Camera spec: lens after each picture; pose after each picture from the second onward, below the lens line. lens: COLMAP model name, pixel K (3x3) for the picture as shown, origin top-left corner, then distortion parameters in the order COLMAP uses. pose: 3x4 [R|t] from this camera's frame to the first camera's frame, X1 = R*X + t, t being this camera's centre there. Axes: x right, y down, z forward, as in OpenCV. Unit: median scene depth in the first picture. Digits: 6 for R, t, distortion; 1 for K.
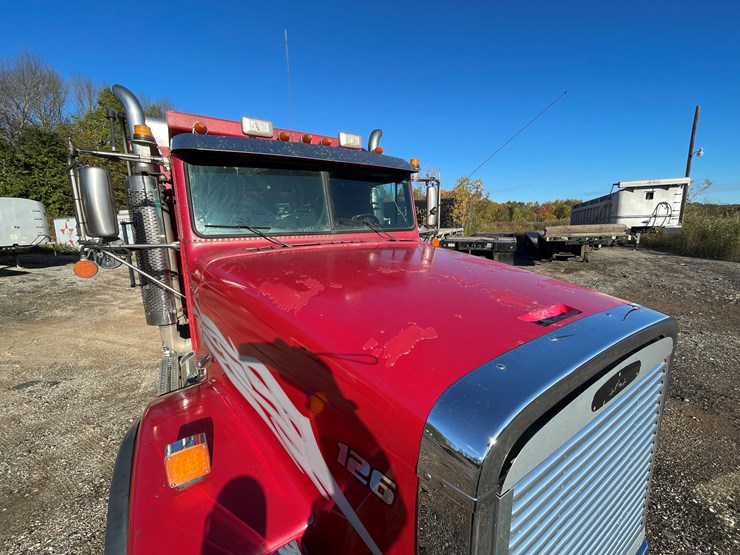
lens RADIAL K [[295.5, 0, 372.0], [0, 295.5, 280.2], [0, 0, 1]] dist [-0.002112, -0.000379]
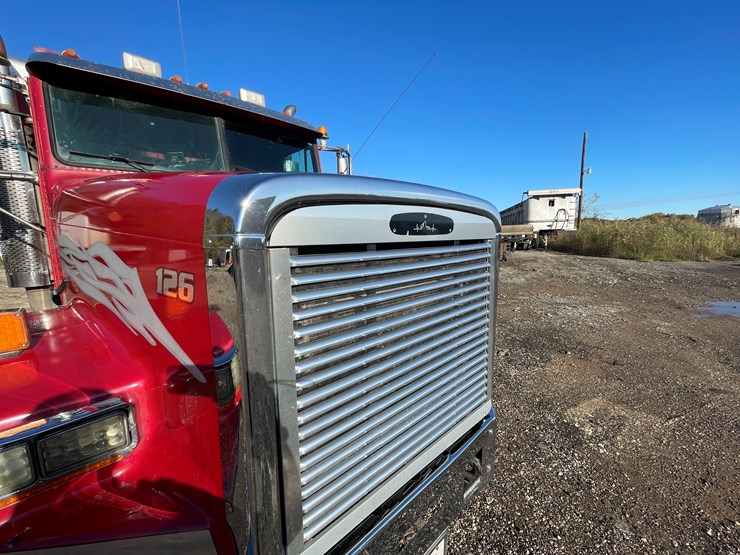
lens RADIAL K [[295.5, 0, 369.2], [0, 295.5, 279.5], [0, 0, 1]] dist [-0.002112, -0.000379]
pose [[0.983983, -0.023067, 0.176764, 0.026617], [0.029705, 0.998946, -0.034999, 0.040125], [-0.175771, 0.039689, 0.983631, -0.007273]]
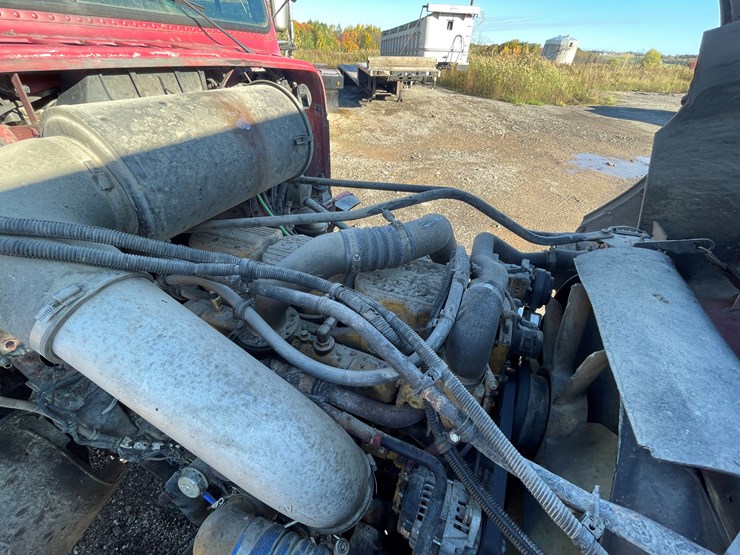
lens RADIAL K [[295.5, 0, 363.8], [0, 295.5, 276.1], [0, 0, 1]] dist [-0.002112, -0.000379]
pose [[0.843922, -0.281492, 0.456681, -0.018493], [0.045716, 0.885916, 0.461587, -0.004911], [-0.534514, -0.368666, 0.760513, 0.082995]]
